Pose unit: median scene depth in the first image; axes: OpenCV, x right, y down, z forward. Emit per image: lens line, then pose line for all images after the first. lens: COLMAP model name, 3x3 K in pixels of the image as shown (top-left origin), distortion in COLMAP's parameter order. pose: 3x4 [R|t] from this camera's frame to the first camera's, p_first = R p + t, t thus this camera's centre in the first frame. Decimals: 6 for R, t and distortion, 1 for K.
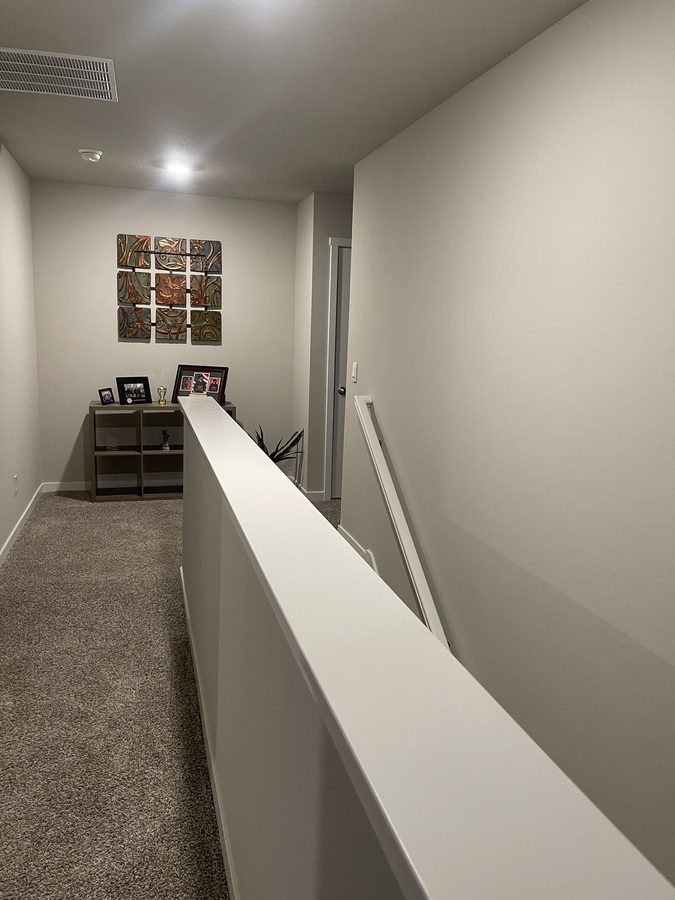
lens RADIAL K [[696.5, 0, 337.2], [0, 696.5, 449.2], [0, 0, 1]] dist [0.041159, -0.016450]
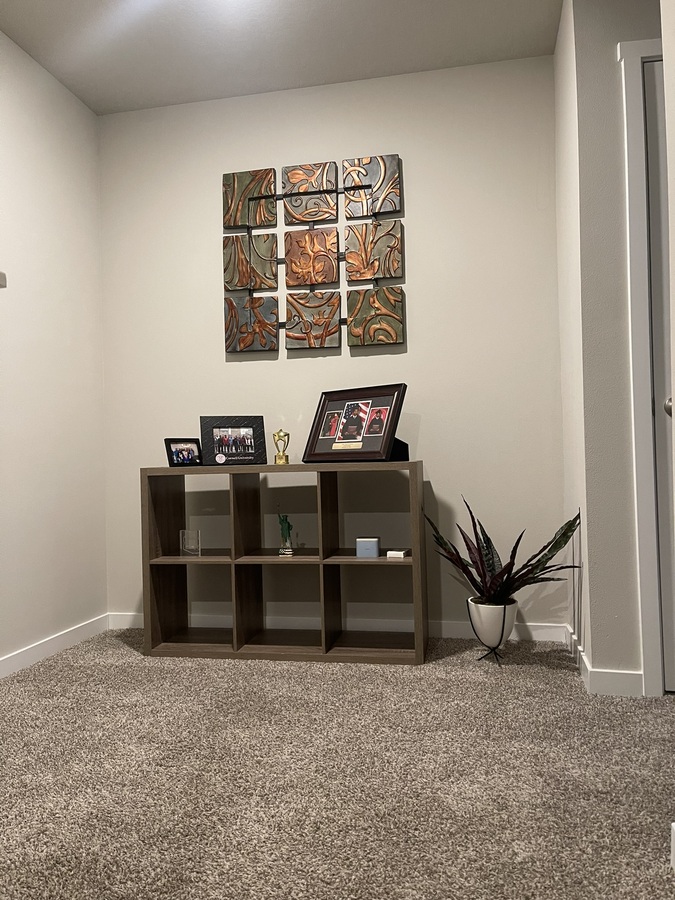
lens RADIAL K [[696.5, 0, 330.3], [0, 696.5, 456.4], [0, 0, 1]] dist [0.041159, -0.016450]
pose [[0.889583, -0.055045, -0.453445, 0.012335], [-0.026701, 0.984748, -0.171924, 0.015696], [0.455993, 0.165048, 0.874545, 0.562234]]
